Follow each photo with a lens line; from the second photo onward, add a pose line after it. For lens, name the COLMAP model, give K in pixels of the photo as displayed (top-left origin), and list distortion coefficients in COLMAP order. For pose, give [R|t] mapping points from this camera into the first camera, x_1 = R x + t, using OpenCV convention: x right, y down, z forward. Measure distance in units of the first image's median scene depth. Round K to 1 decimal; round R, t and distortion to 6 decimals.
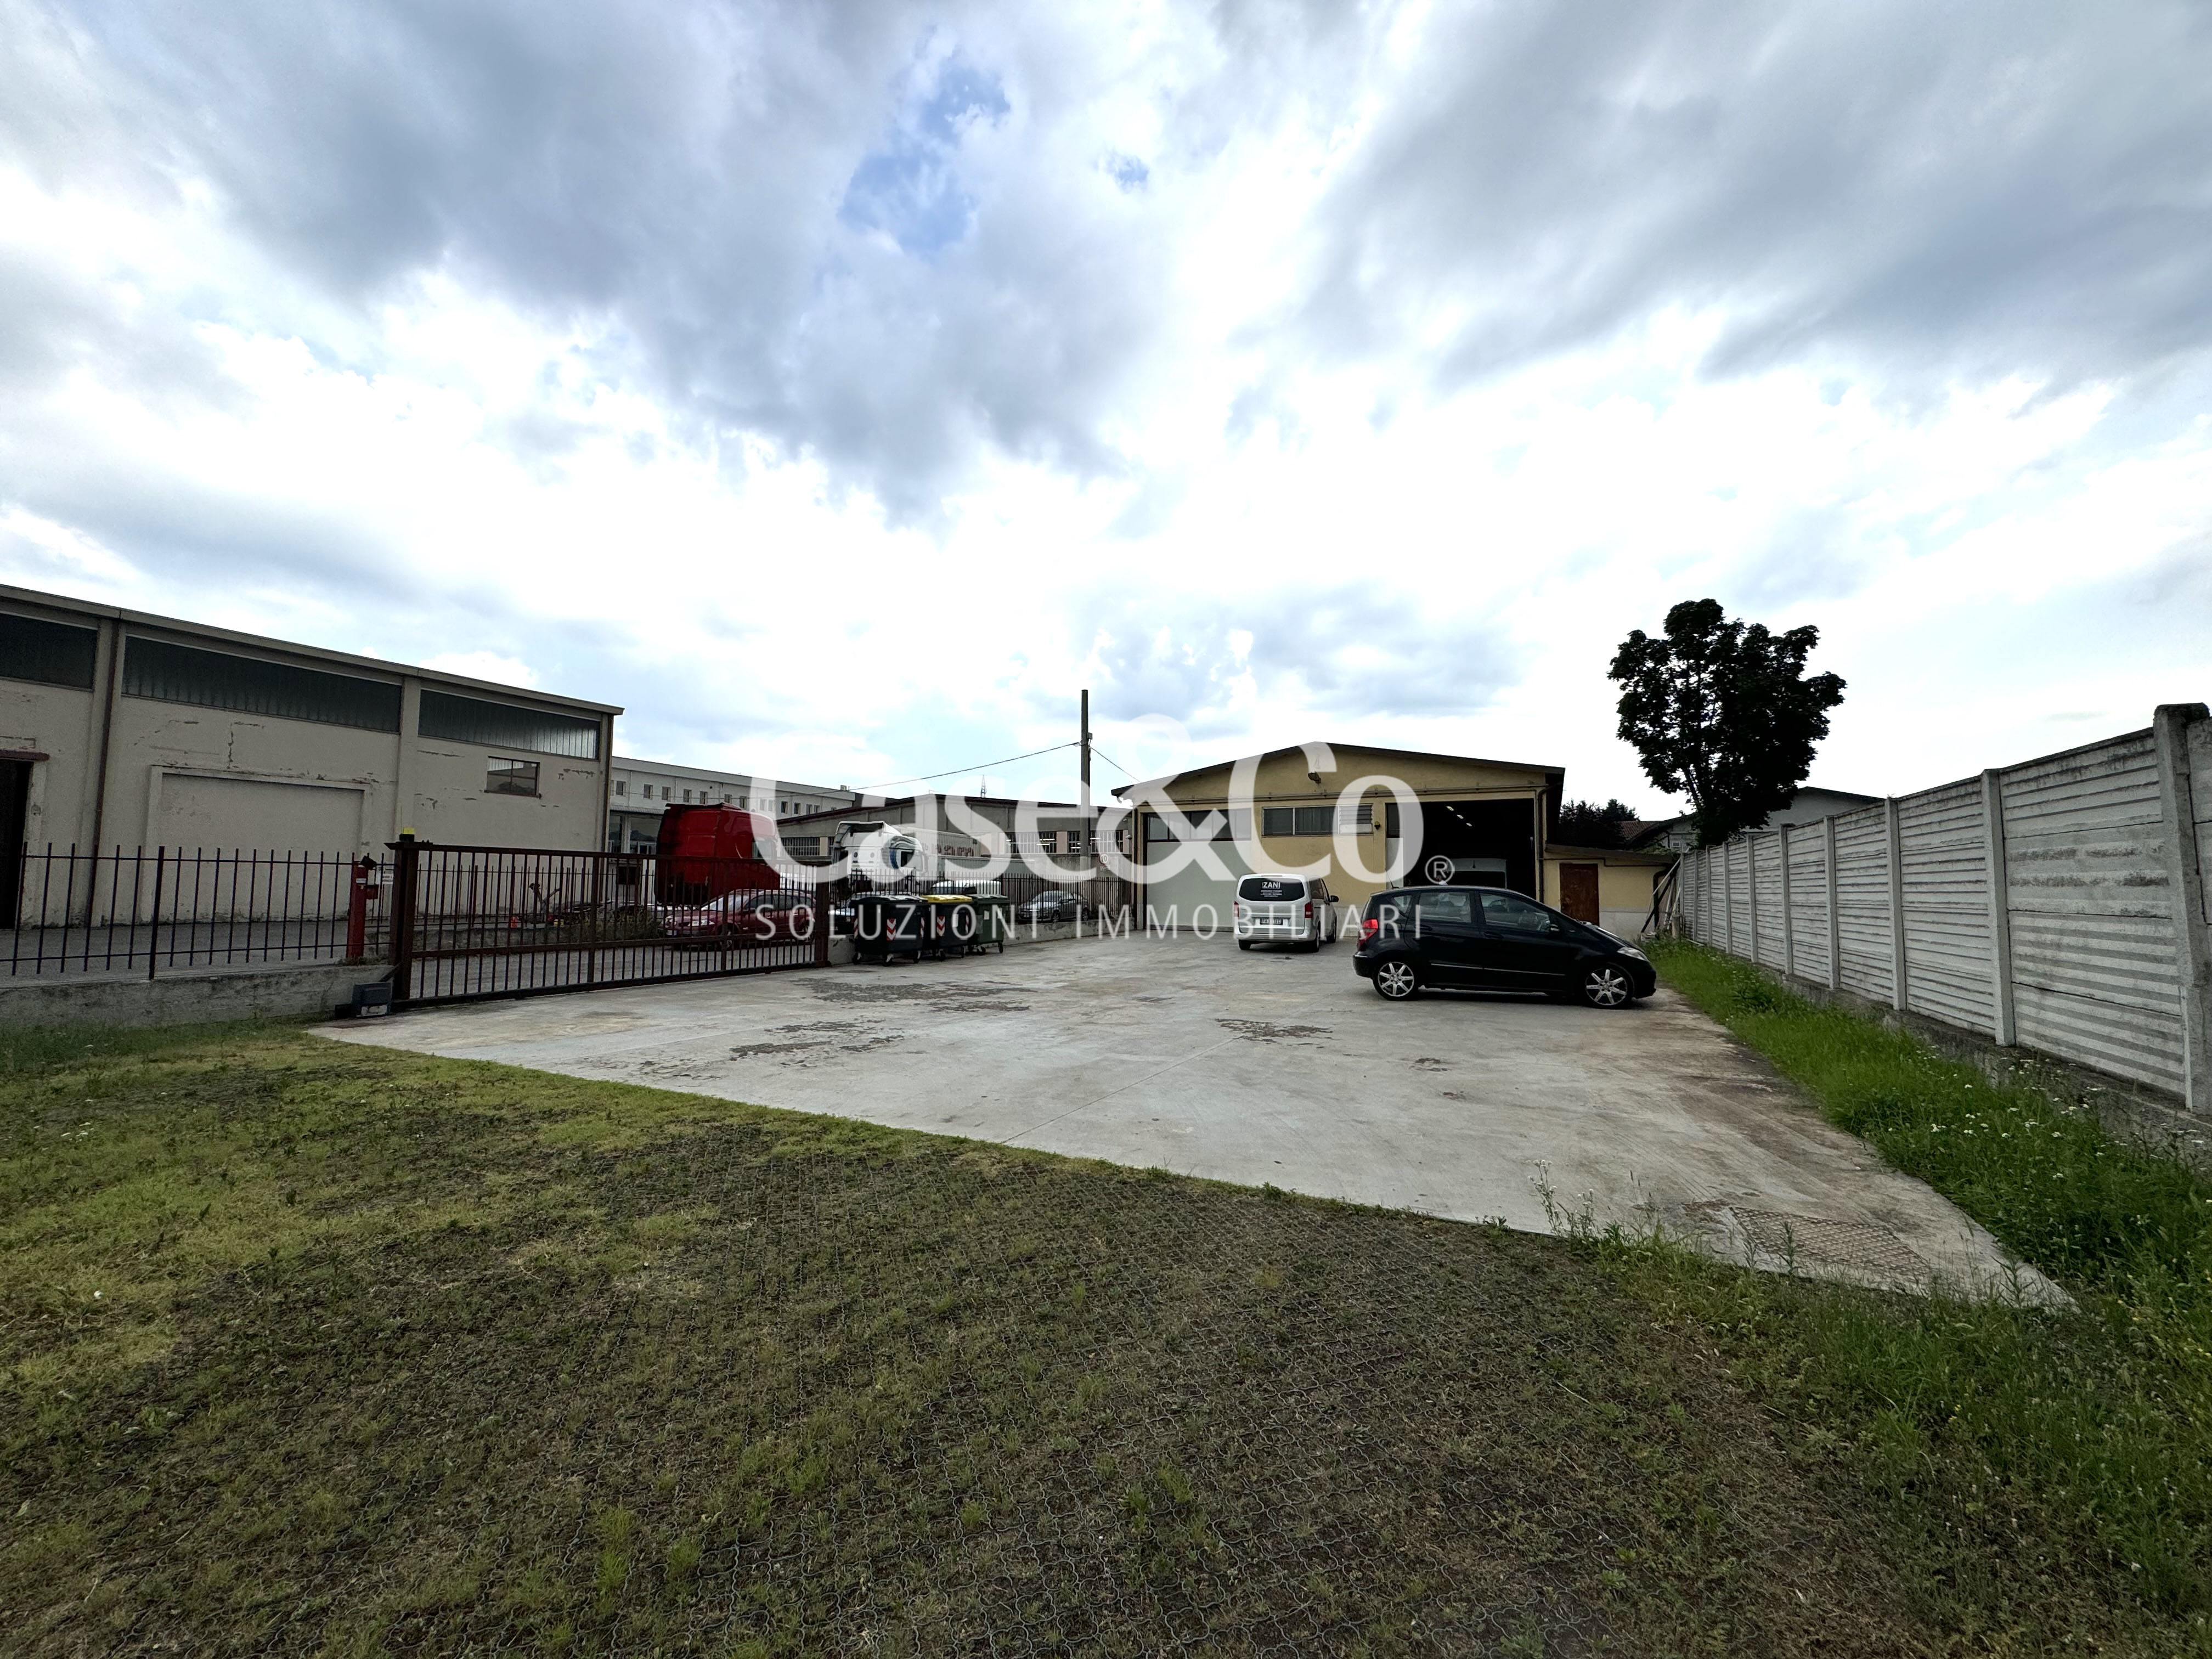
lens RADIAL K [[883.9, 0, 1107.5], [0, 883.9, 824.2], [0, 0, 1]] dist [-0.002464, 0.000732]
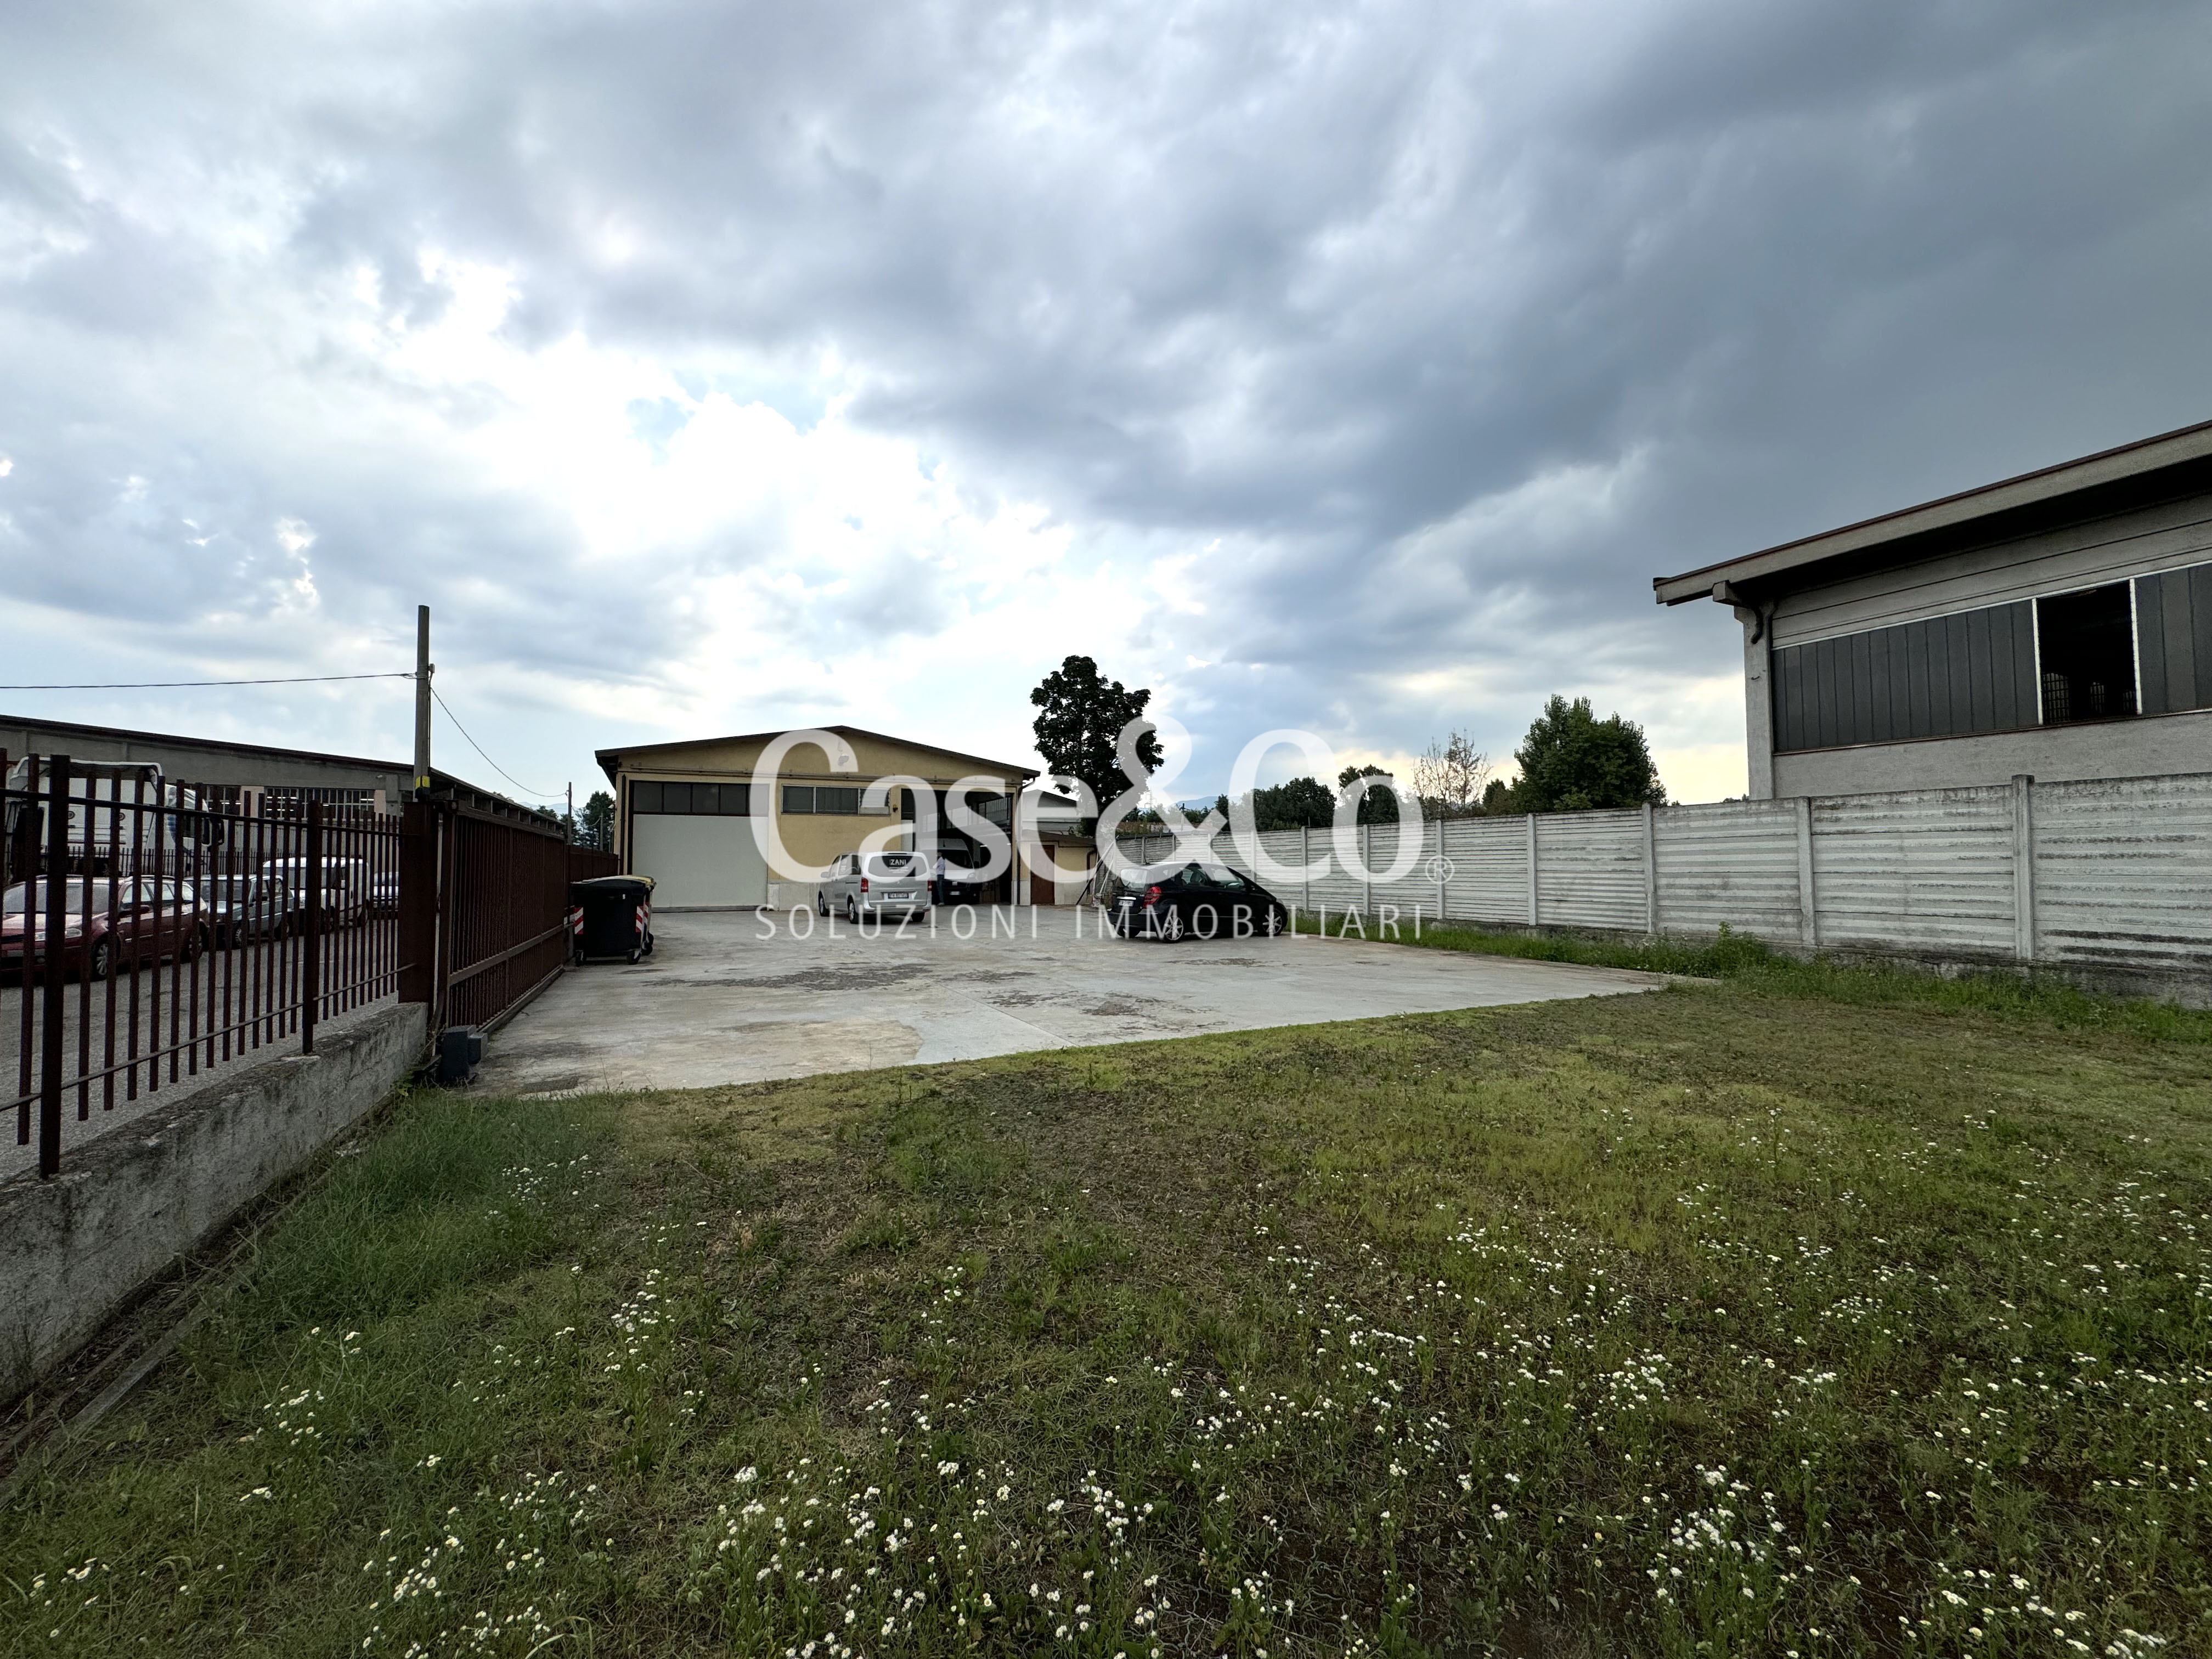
lens RADIAL K [[883.9, 0, 1105.8], [0, 883.9, 833.2], [0, 0, 1]] dist [-0.002464, 0.000732]
pose [[0.619064, 0.022197, 0.785027, -1.377669], [-0.051041, 0.998624, 0.012014, 0.020073], [-0.783680, -0.047506, 0.619345, 0.347060]]
